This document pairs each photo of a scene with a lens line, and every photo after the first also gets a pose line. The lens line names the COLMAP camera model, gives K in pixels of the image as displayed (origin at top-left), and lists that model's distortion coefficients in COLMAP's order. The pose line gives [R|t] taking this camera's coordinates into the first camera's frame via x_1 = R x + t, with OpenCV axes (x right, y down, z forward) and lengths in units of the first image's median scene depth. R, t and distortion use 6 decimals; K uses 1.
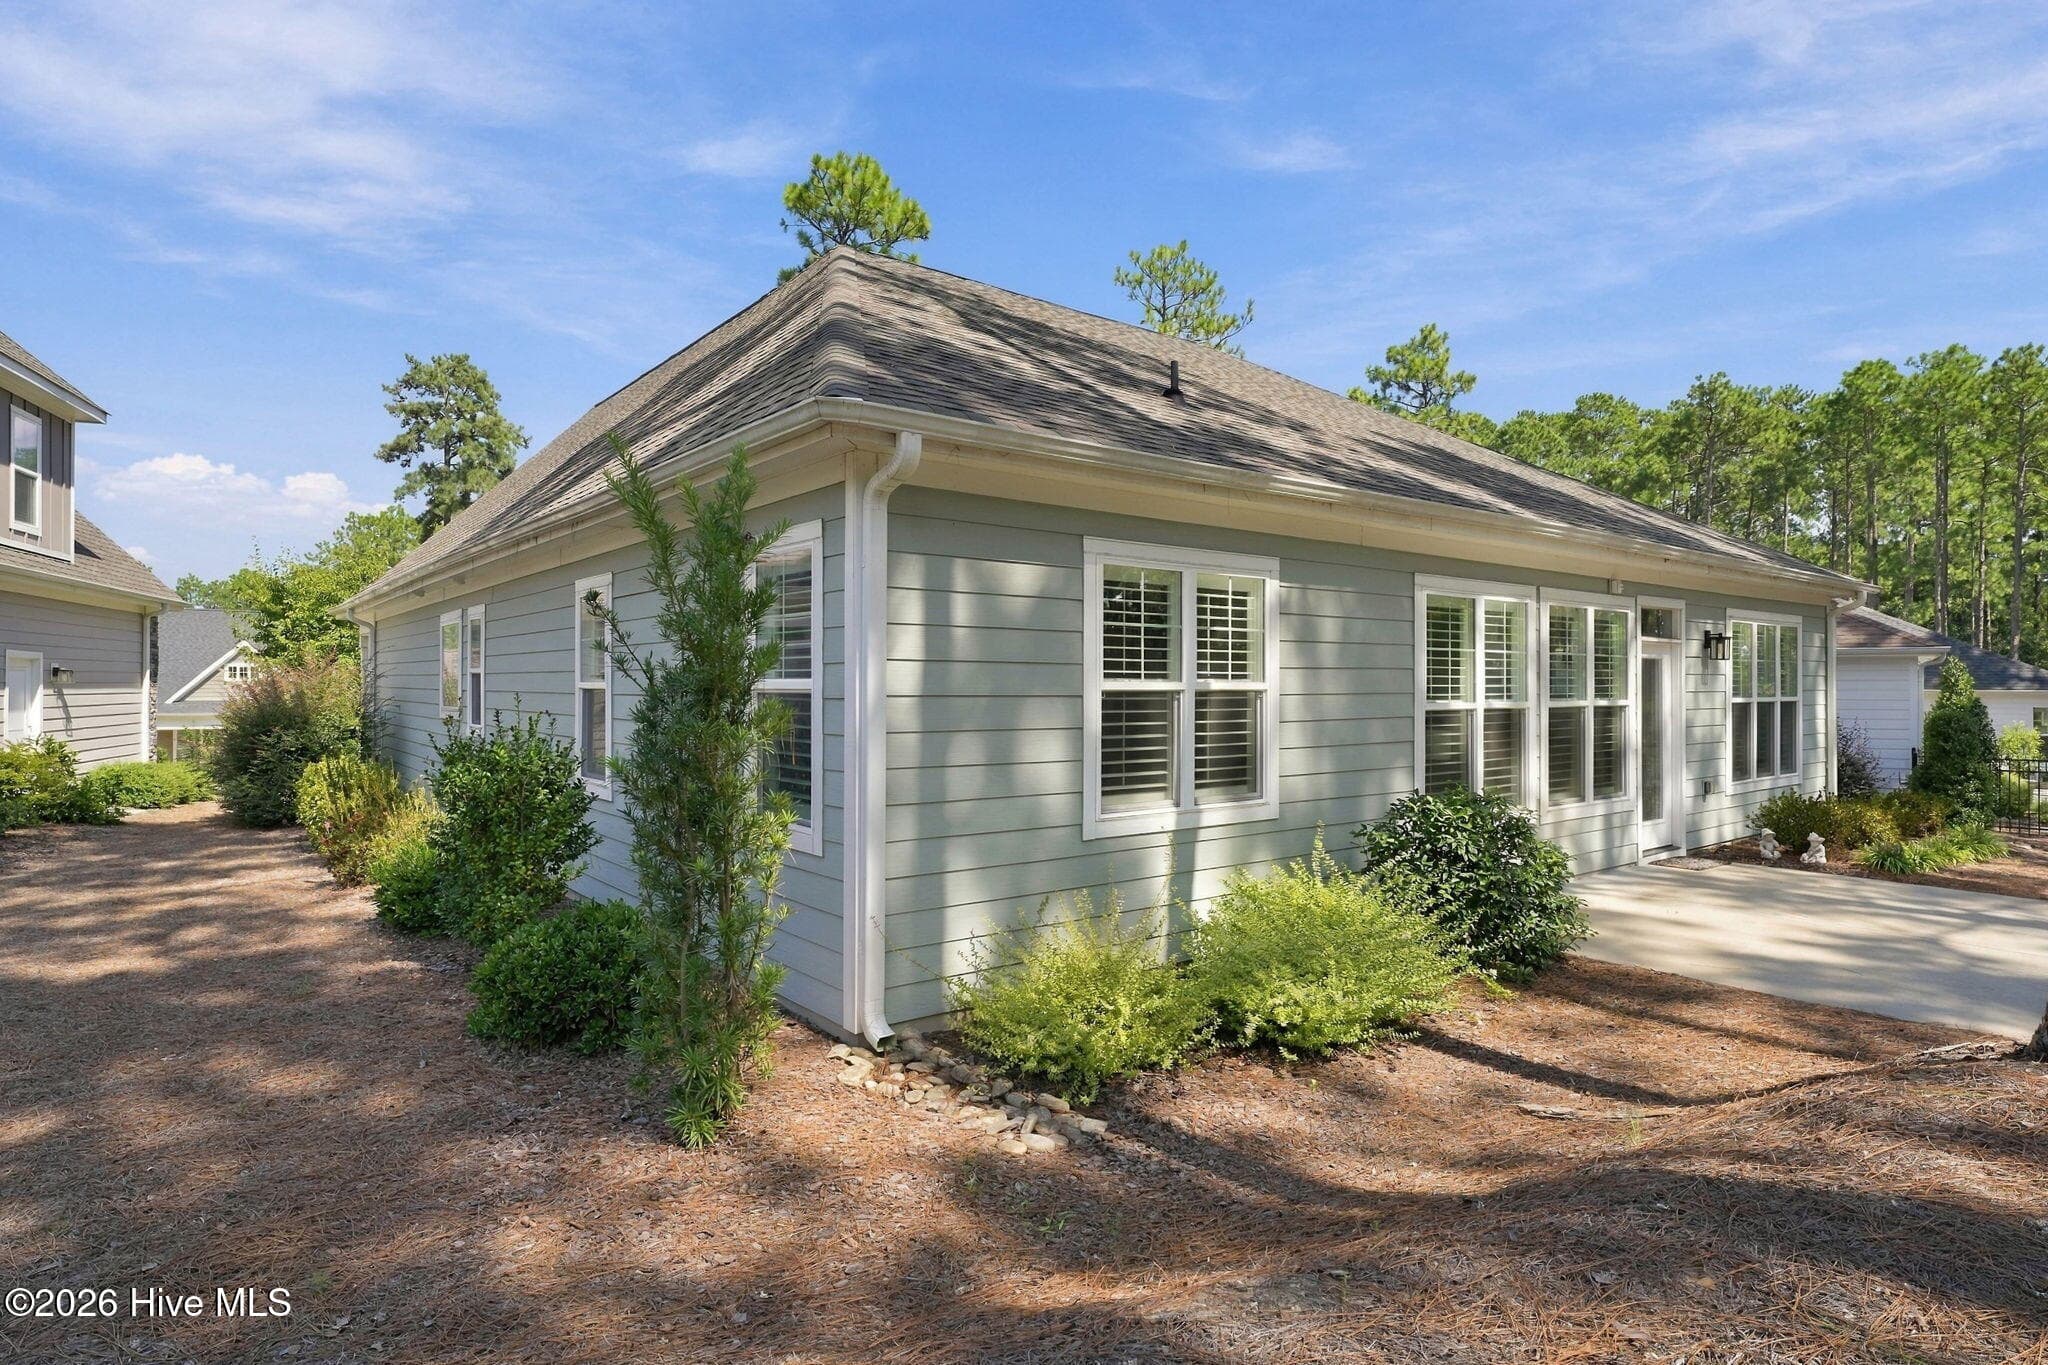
lens RADIAL K [[1050.1, 0, 1024.0], [0, 1050.1, 682.5], [0, 0, 1]] dist [0.054178, 0.000169]
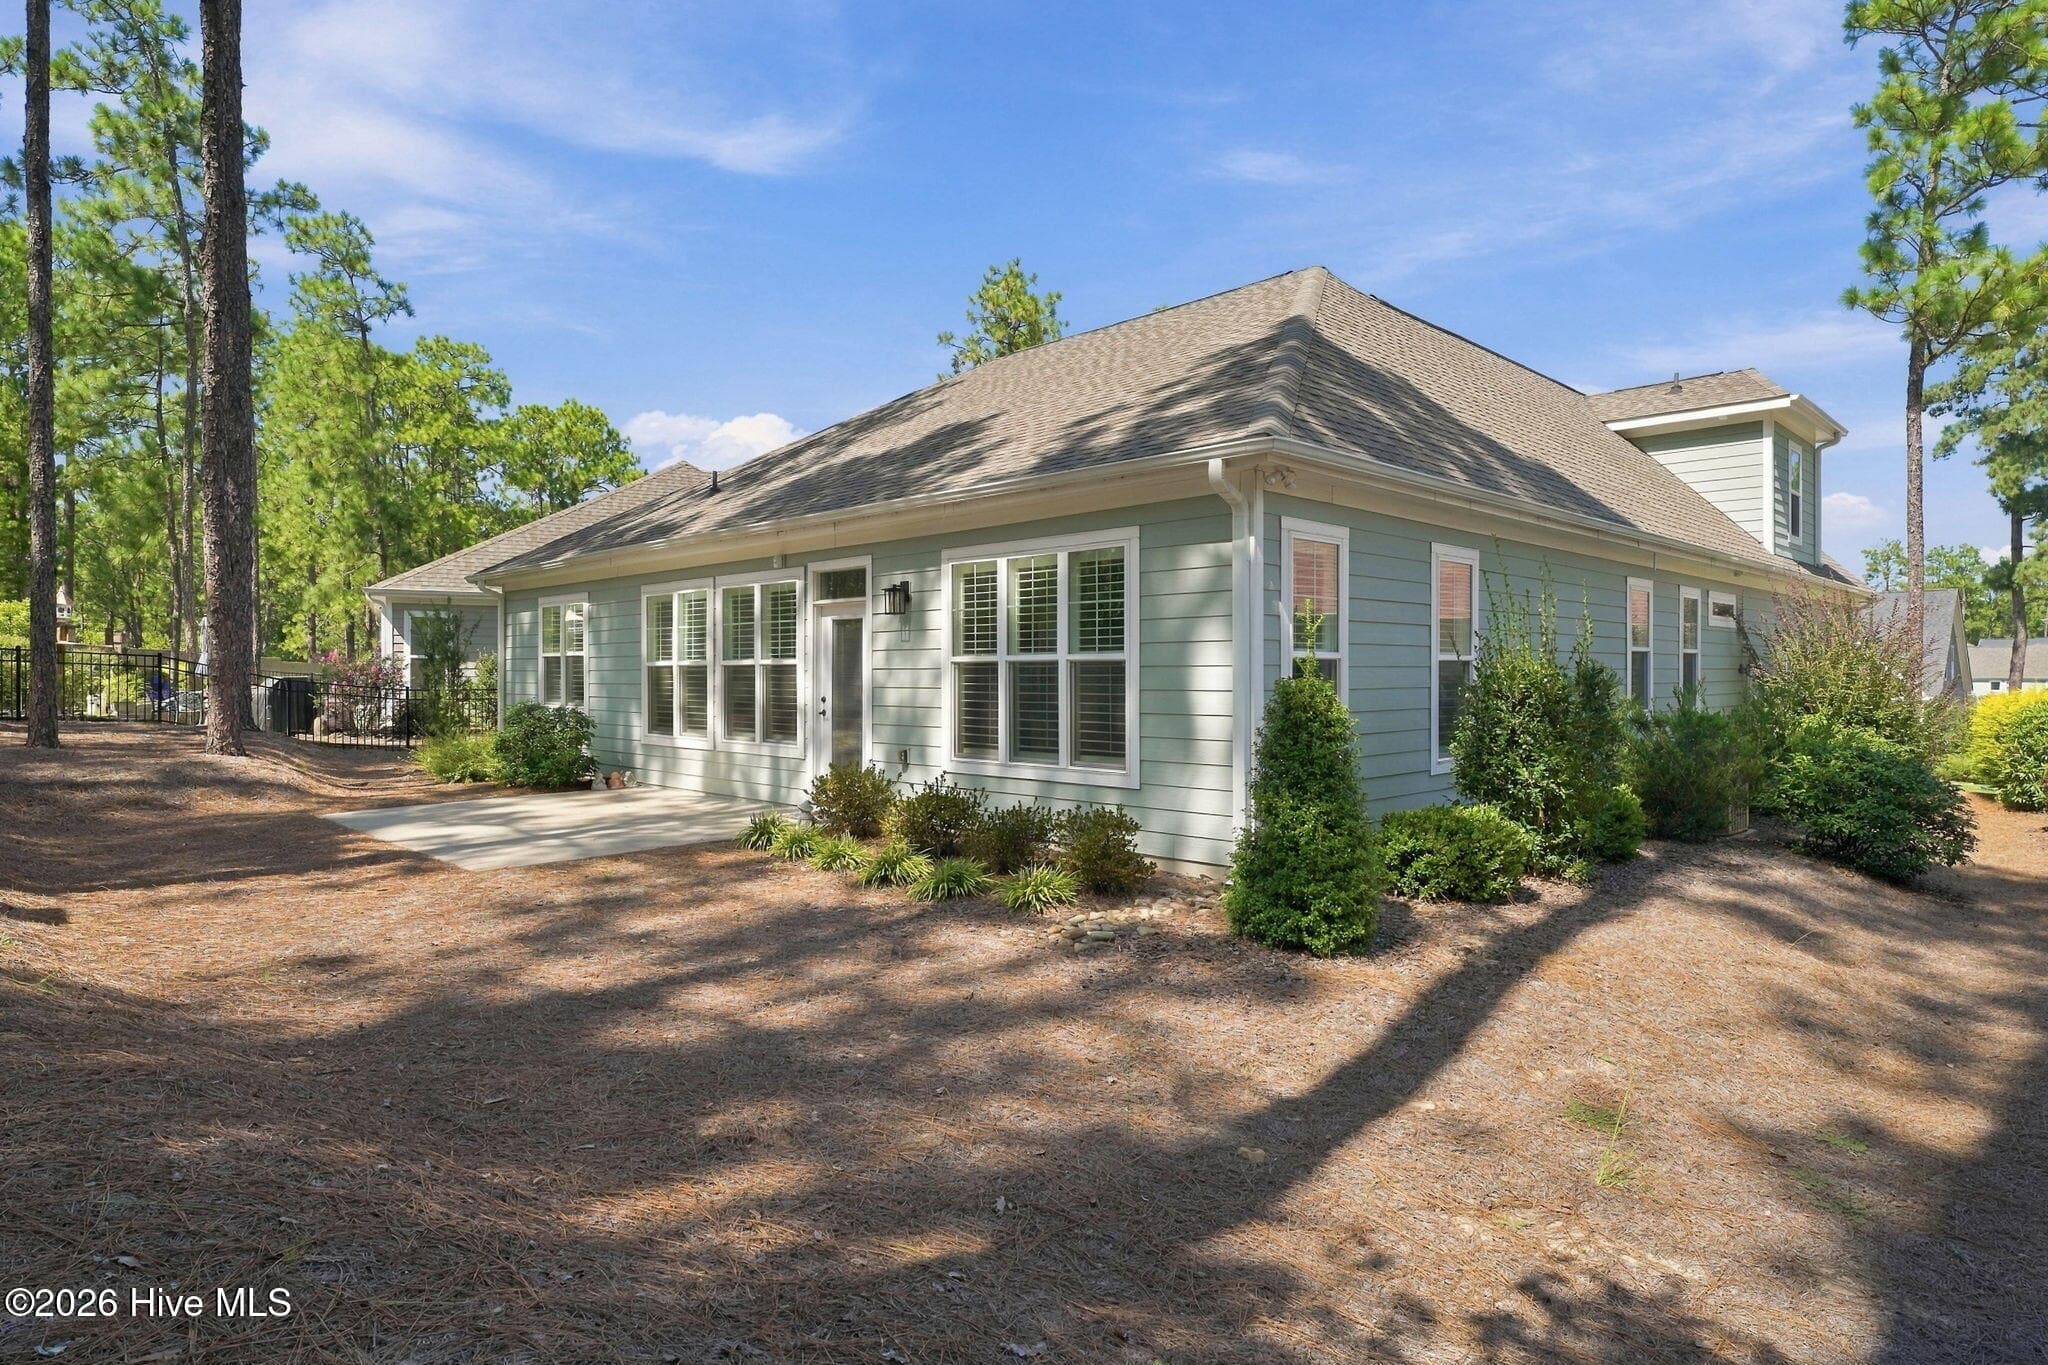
lens RADIAL K [[1141.4, 0, 1024.0], [0, 1141.4, 682.5], [0, 0, 1]] dist [0.003917, 0.000889]
pose [[0.111822, -0.001962, -0.993726, 2.505392], [-0.006855, 0.999973, -0.002746, 0.059318], [0.993705, 0.007119, 0.111806, 1.553198]]
